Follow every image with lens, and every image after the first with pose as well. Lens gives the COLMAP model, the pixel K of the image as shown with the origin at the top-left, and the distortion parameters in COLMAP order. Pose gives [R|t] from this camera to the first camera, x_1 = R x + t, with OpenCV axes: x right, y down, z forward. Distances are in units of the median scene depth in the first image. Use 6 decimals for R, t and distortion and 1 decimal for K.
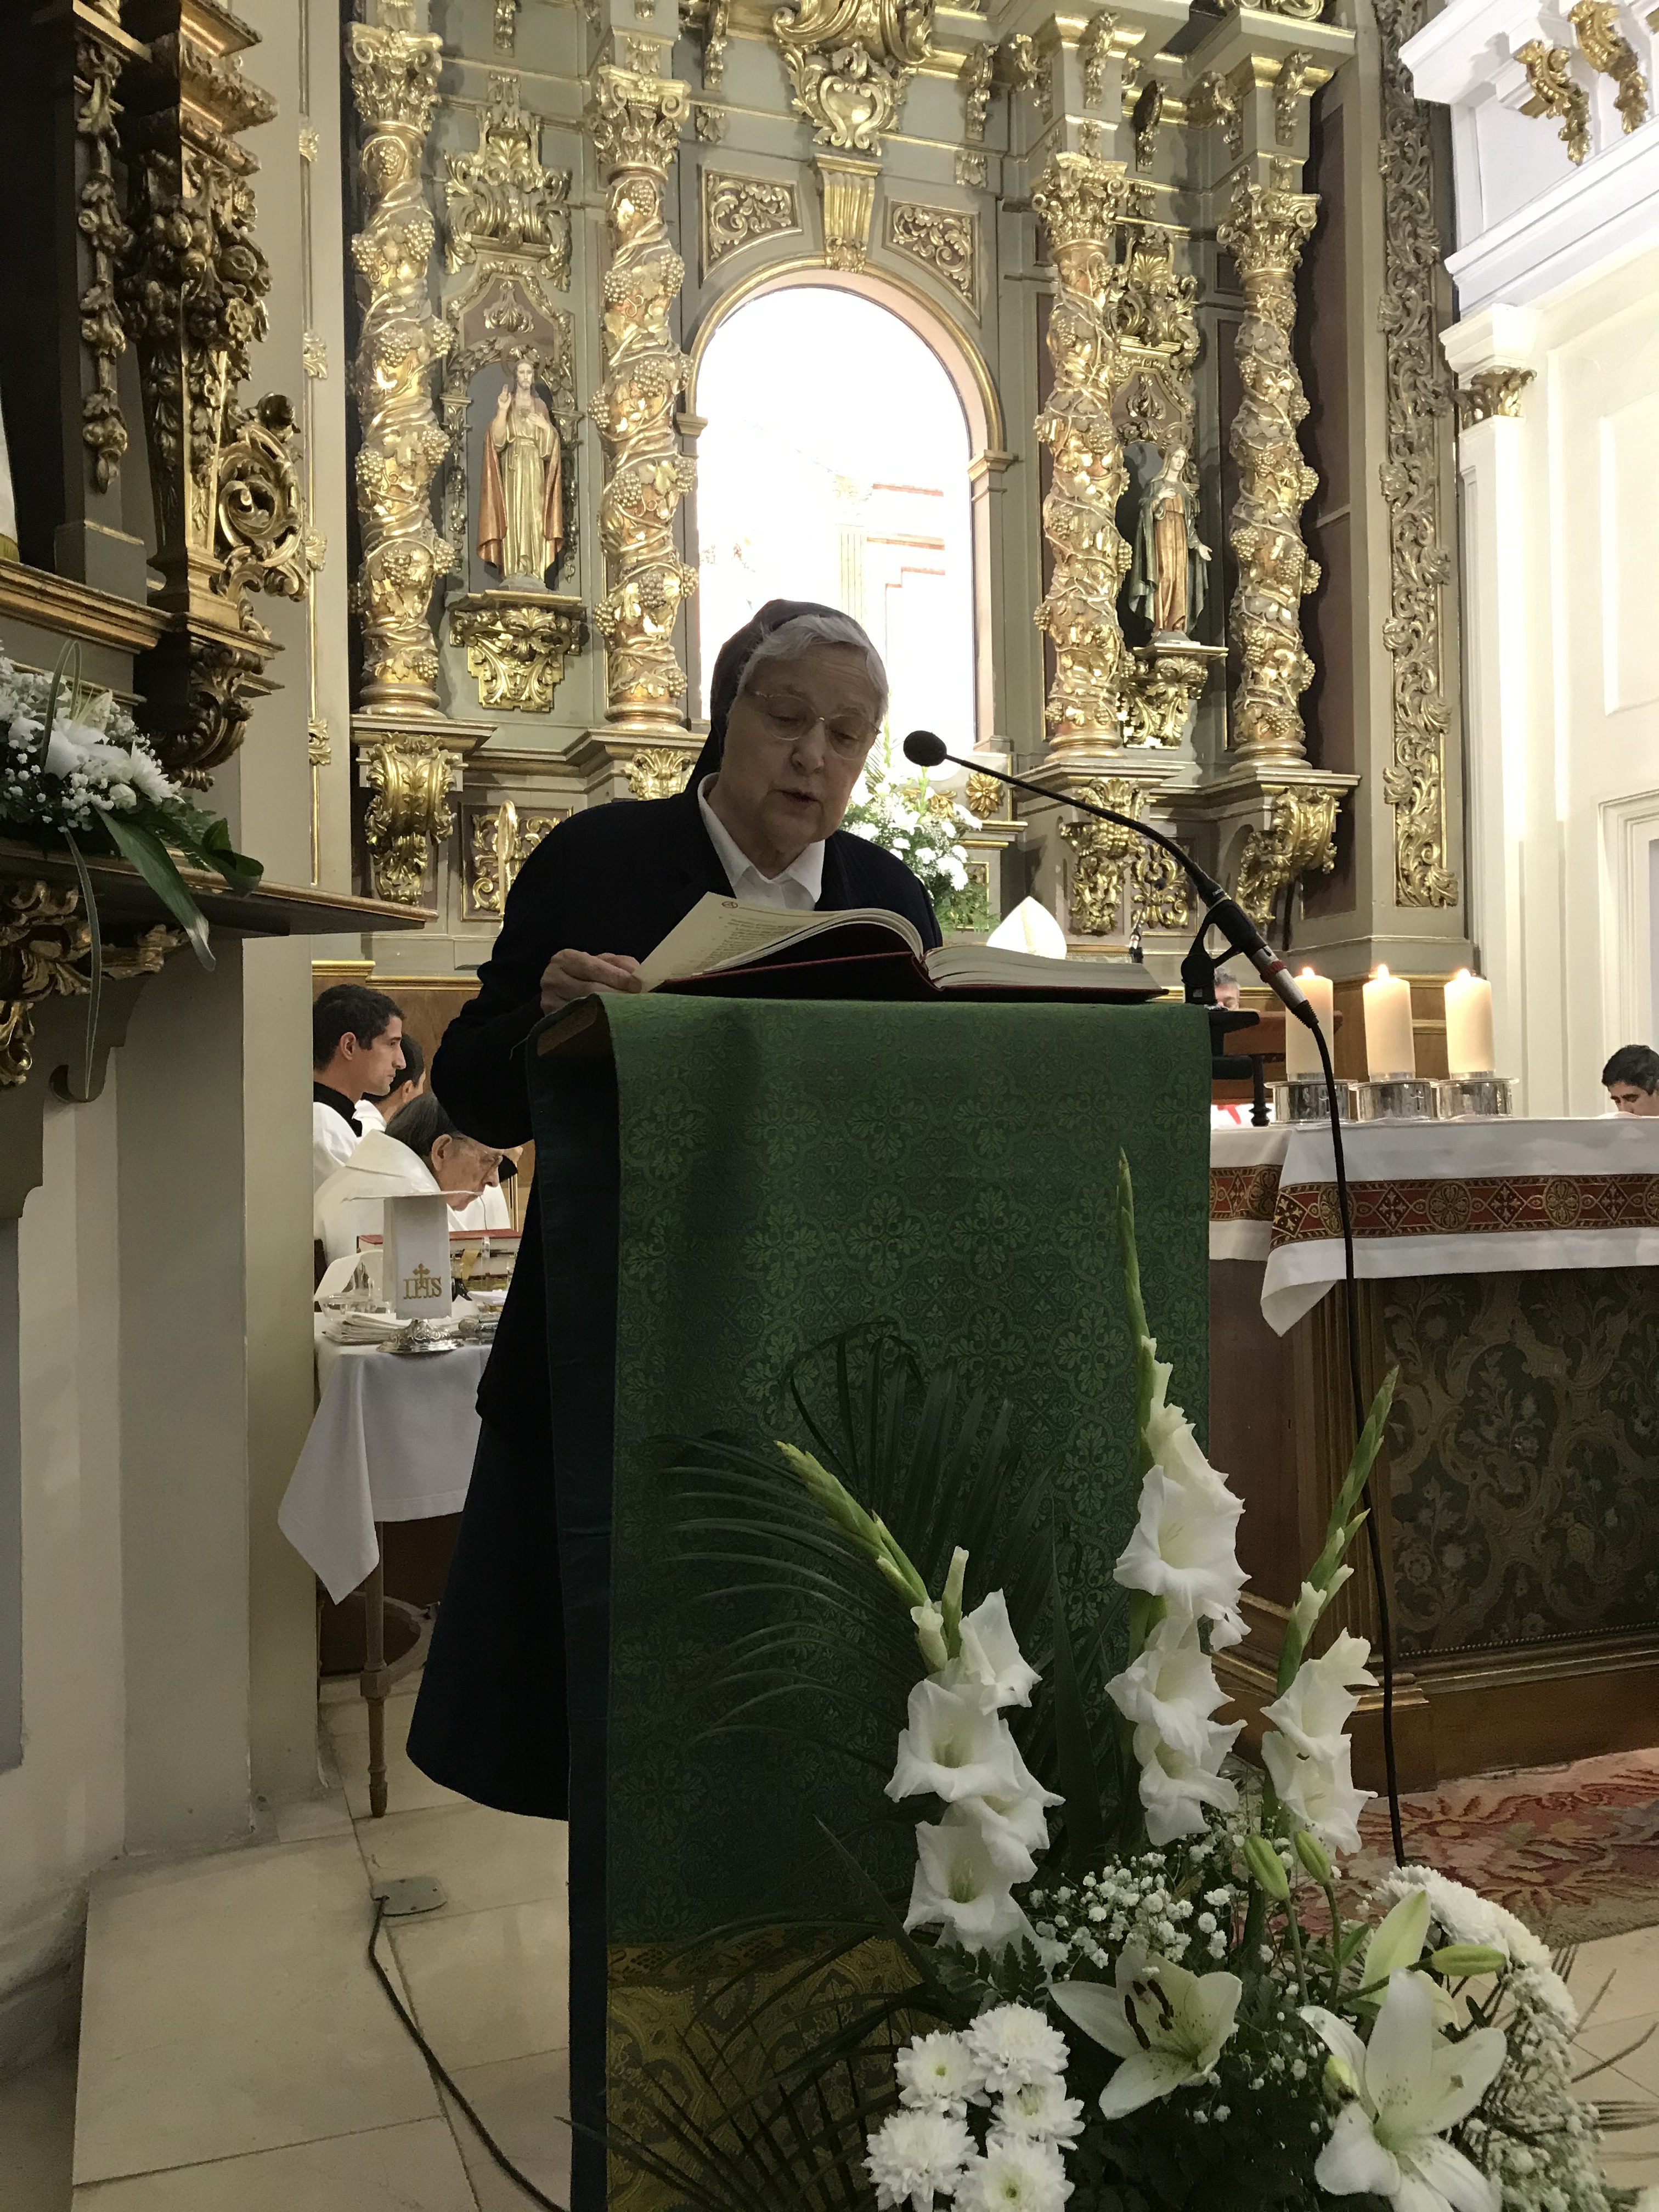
lens RADIAL K [[1878.6, 0, 829.5], [0, 1878.6, 1106.0], [0, 0, 1]] dist [-0.096451, -0.002670]
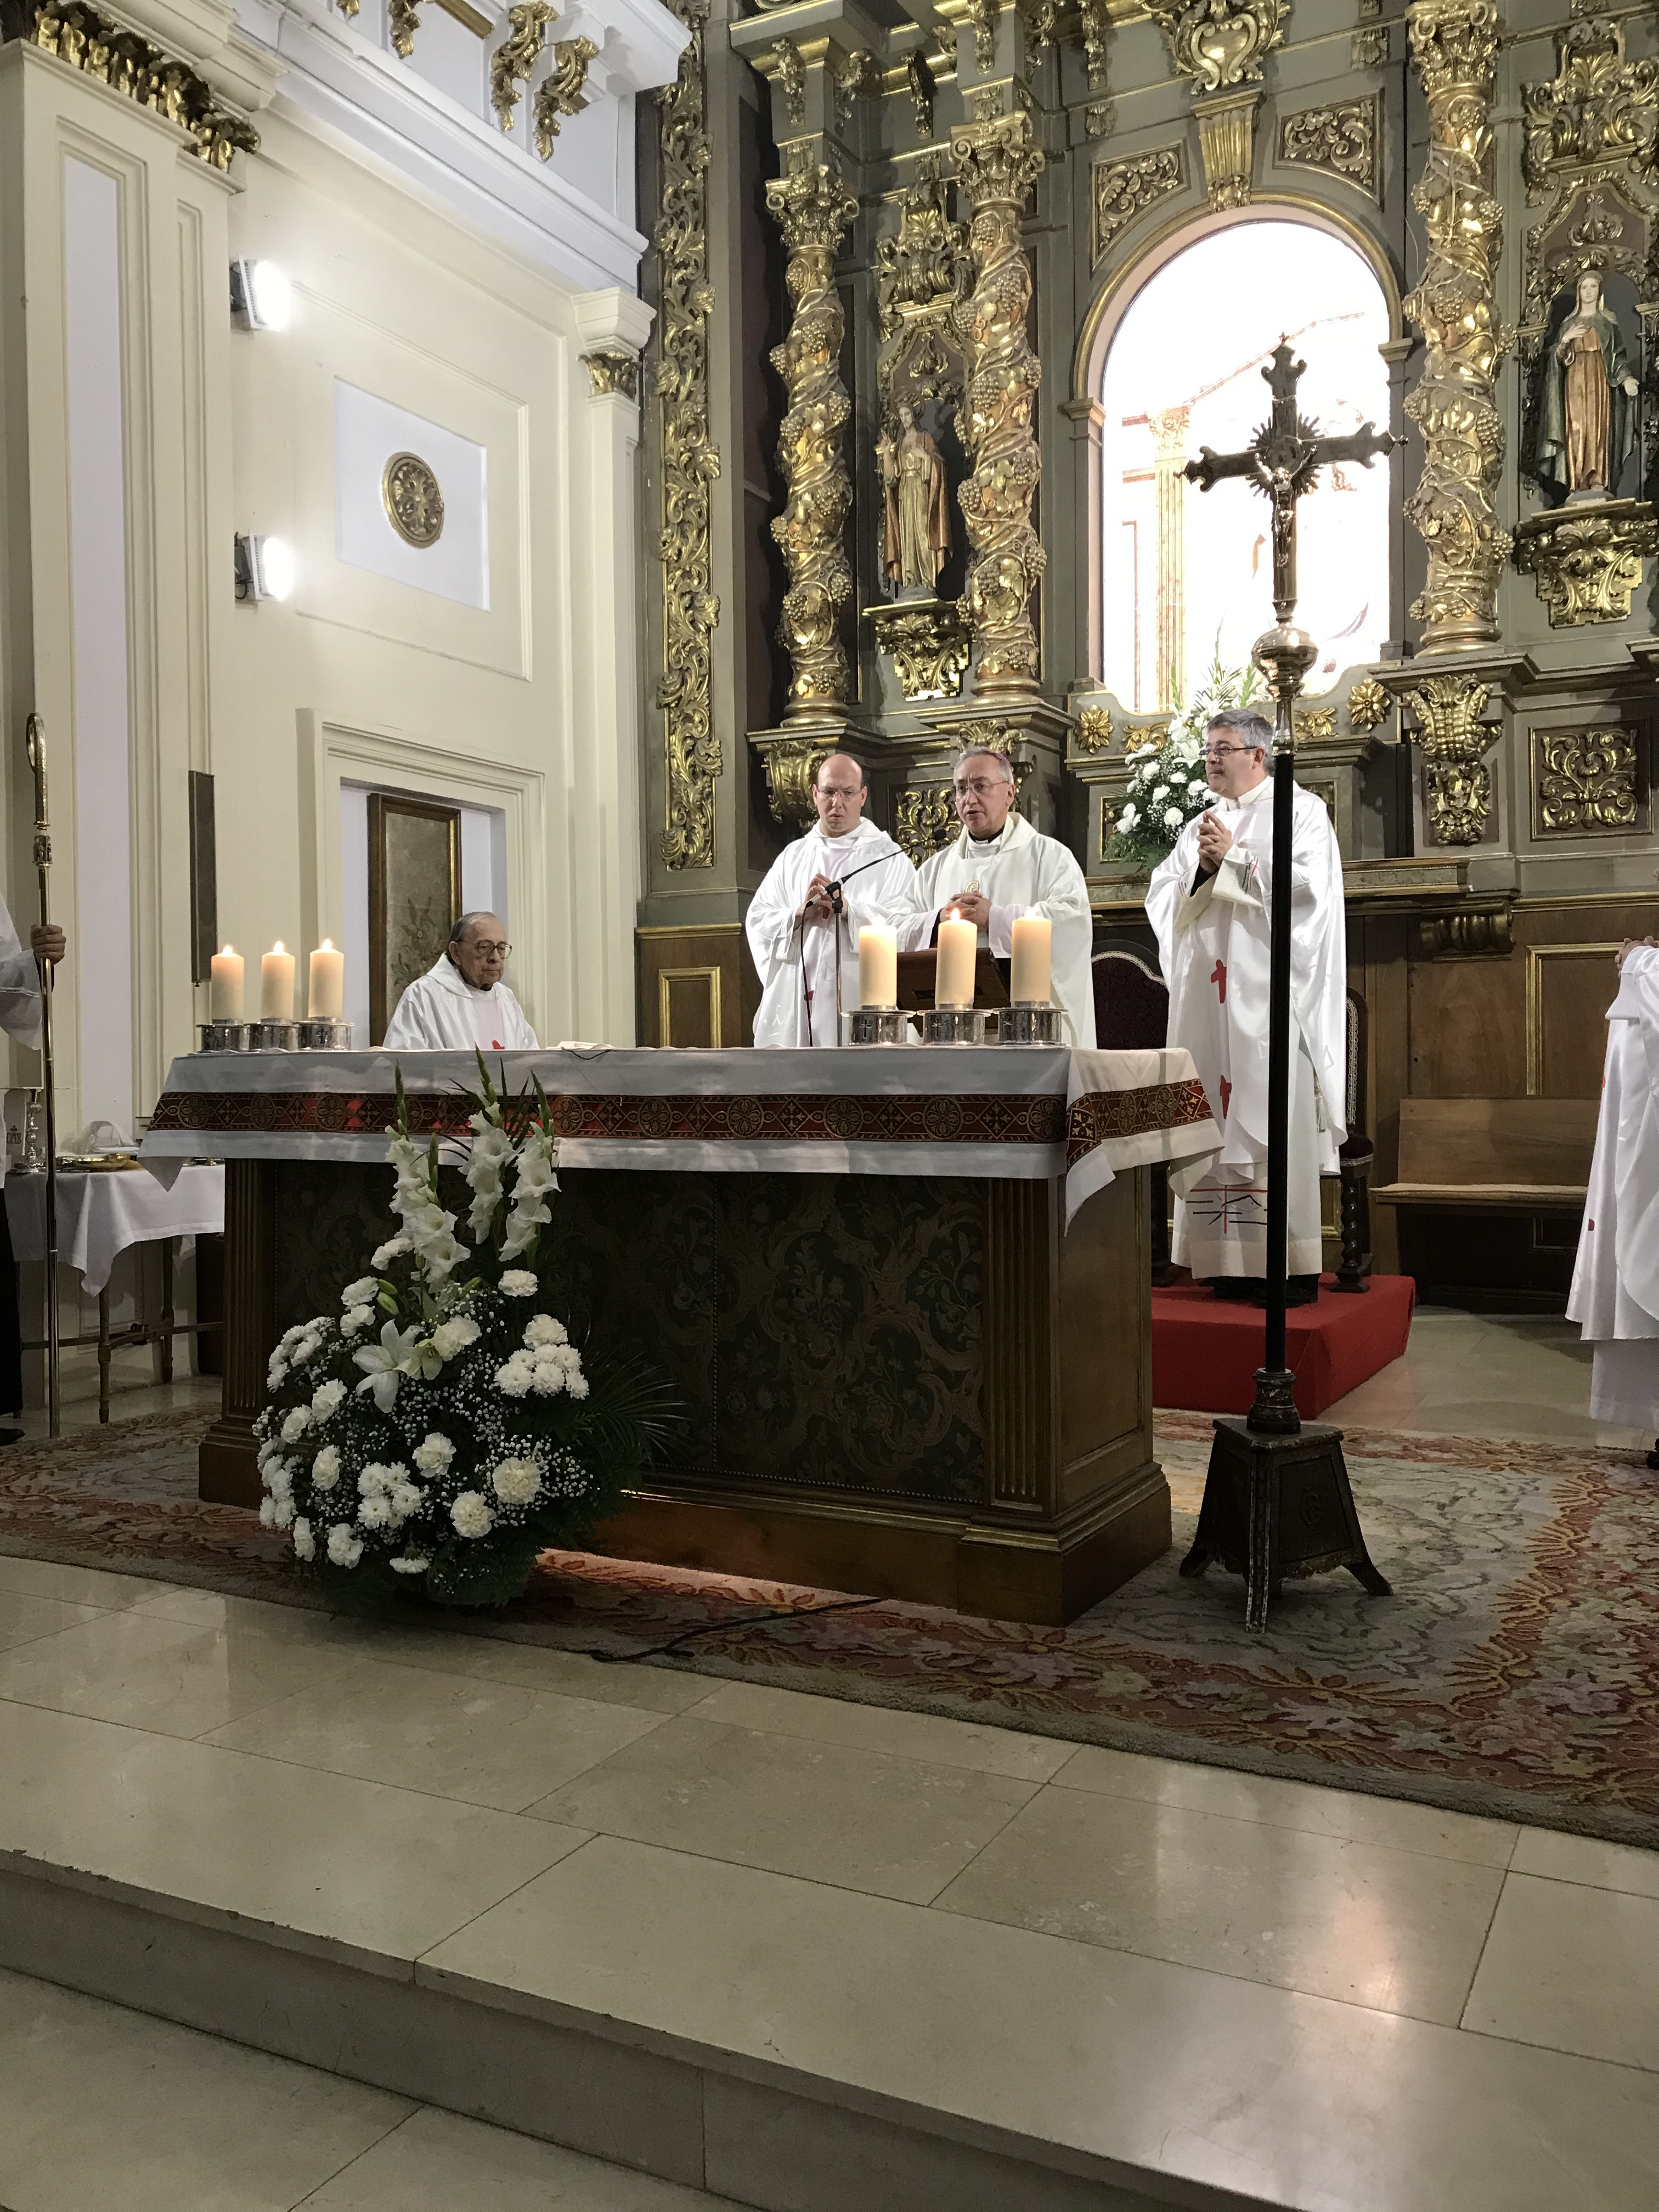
lens RADIAL K [[1848.1, 0, 829.5], [0, 1848.1, 1106.0], [0, 0, 1]] dist [0.028181, -0.049145]
pose [[0.671079, 0.027920, -0.740860, 1.218365], [0.017667, 0.998405, 0.053629, -0.017058], [0.741175, -0.049078, 0.669516, 0.201401]]
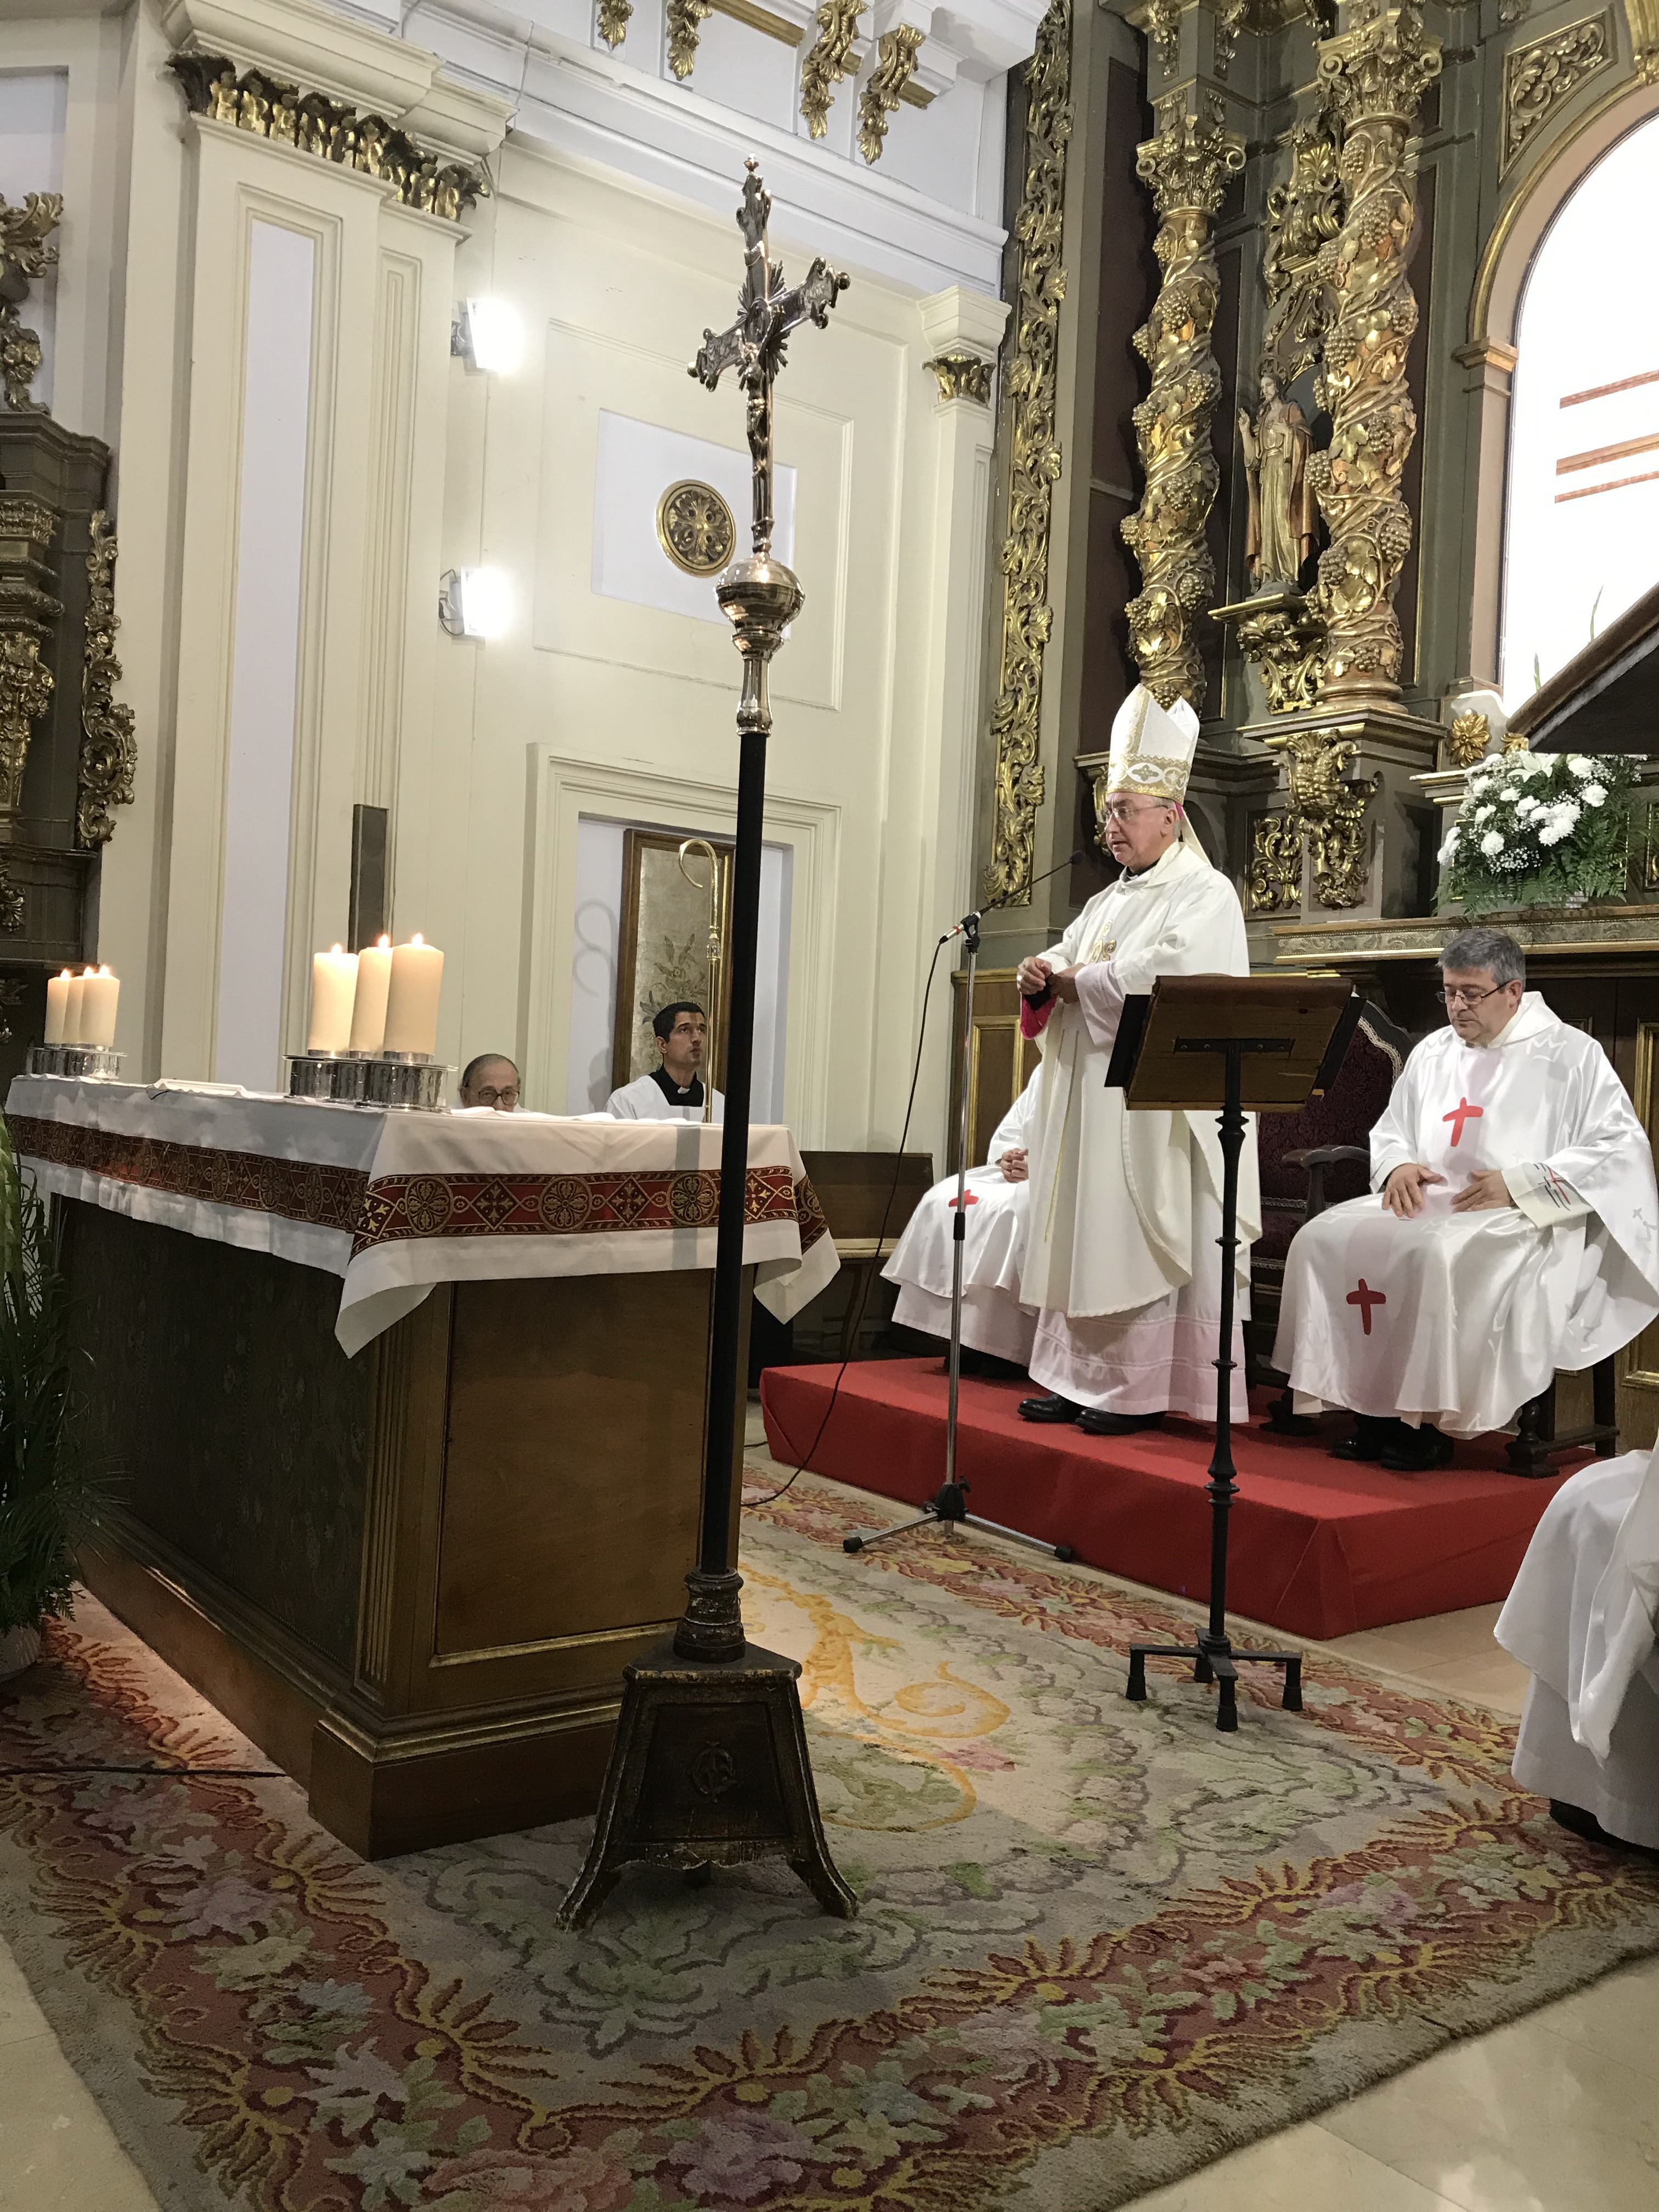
lens RADIAL K [[1838.7, 0, 829.5], [0, 1838.7, 1106.0], [0, 0, 1]] dist [0.007369, -0.001957]
pose [[0.282832, 0.034712, -0.958541, 1.361243], [-0.023853, 0.999290, 0.029150, -0.023129], [0.958873, 0.014619, 0.283460, 0.965979]]
